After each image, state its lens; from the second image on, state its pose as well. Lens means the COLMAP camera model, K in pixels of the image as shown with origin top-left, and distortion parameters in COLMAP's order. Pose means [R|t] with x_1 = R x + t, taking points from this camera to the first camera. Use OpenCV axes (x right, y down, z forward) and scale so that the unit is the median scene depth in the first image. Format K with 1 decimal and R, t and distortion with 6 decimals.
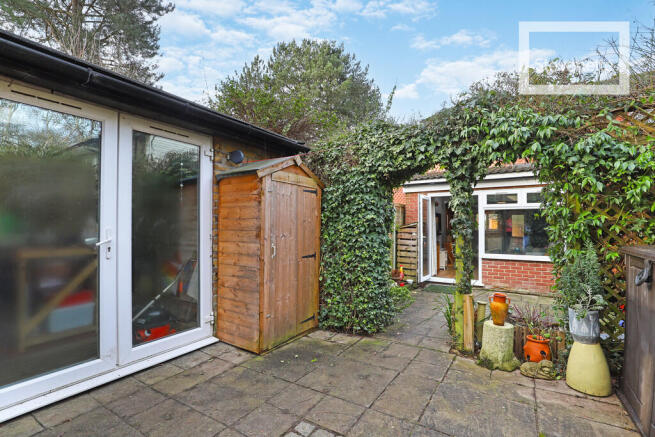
lens RADIAL K [[306.4, 0, 330.2], [0, 306.4, 222.1], [0, 0, 1]] dist [-0.003811, -0.000085]
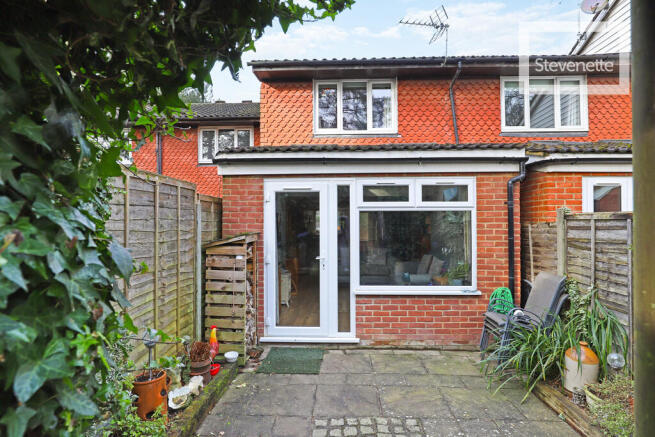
lens RADIAL K [[368.7, 0, 330.0], [0, 368.7, 219.3], [0, 0, 1]] dist [-0.003861, -0.000168]
pose [[0.863919, 0.001644, 0.503629, 0.100856], [0.000853, 0.999988, -0.004729, -0.020921], [-0.503631, 0.004515, 0.863907, 0.418640]]
